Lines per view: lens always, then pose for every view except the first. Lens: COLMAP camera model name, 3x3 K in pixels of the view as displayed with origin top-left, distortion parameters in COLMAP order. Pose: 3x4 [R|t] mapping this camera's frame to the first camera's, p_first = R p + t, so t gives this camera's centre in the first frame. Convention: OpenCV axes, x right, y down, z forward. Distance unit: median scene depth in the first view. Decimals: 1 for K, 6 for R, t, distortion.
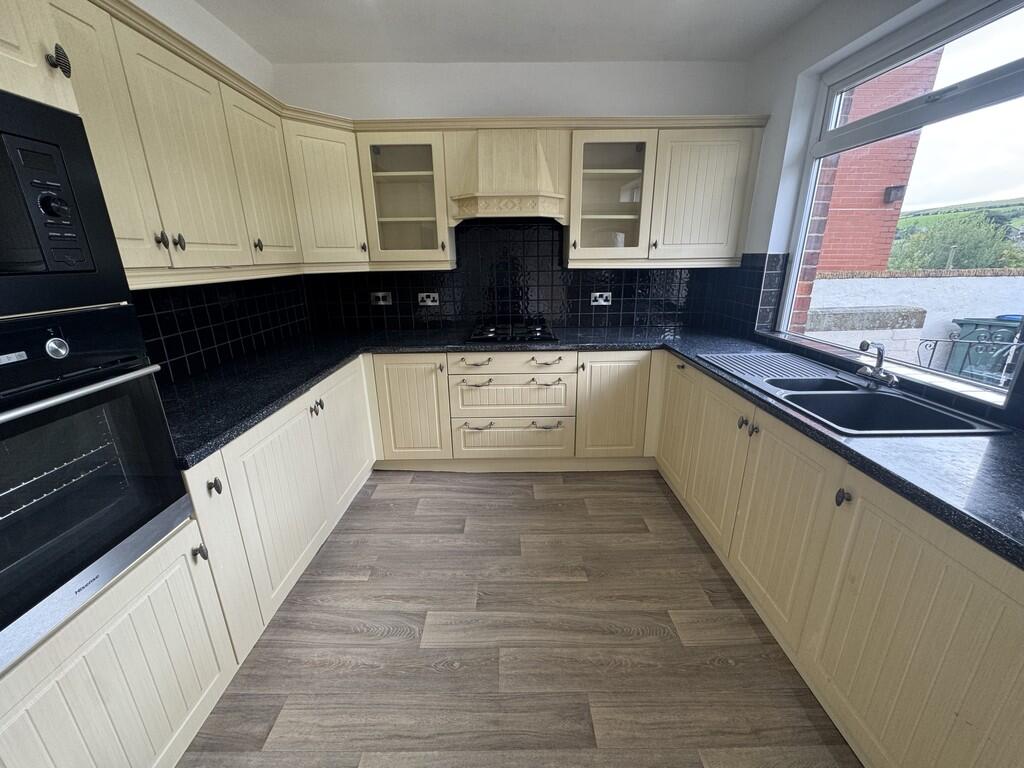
lens RADIAL K [[408.4, 0, 511.2], [0, 408.4, 383.4], [0, 0, 1]] dist [-0.002571, 0.000743]
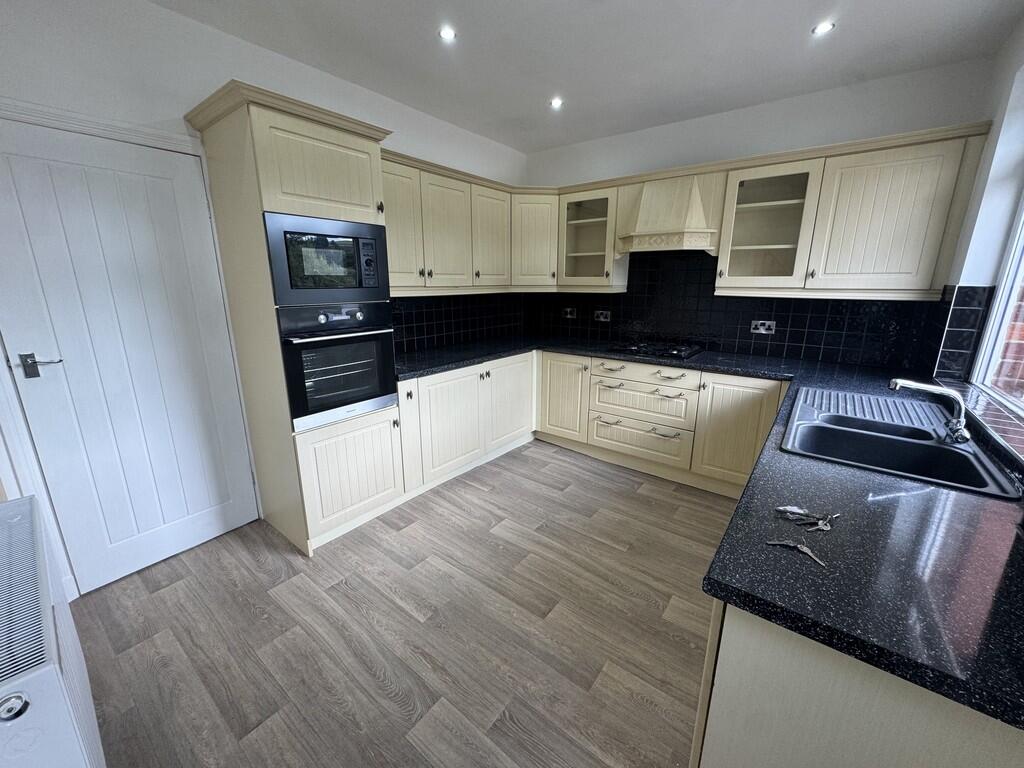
lens RADIAL K [[408.4, 0, 512.9], [0, 408.4, 383.7], [0, 0, 1]] dist [-0.002571, 0.000743]
pose [[0.786646, 0.164045, -0.595212, 0.438740], [-0.194327, 0.980844, 0.013502, 0.038258], [0.586025, 0.105045, 0.803455, -0.163180]]
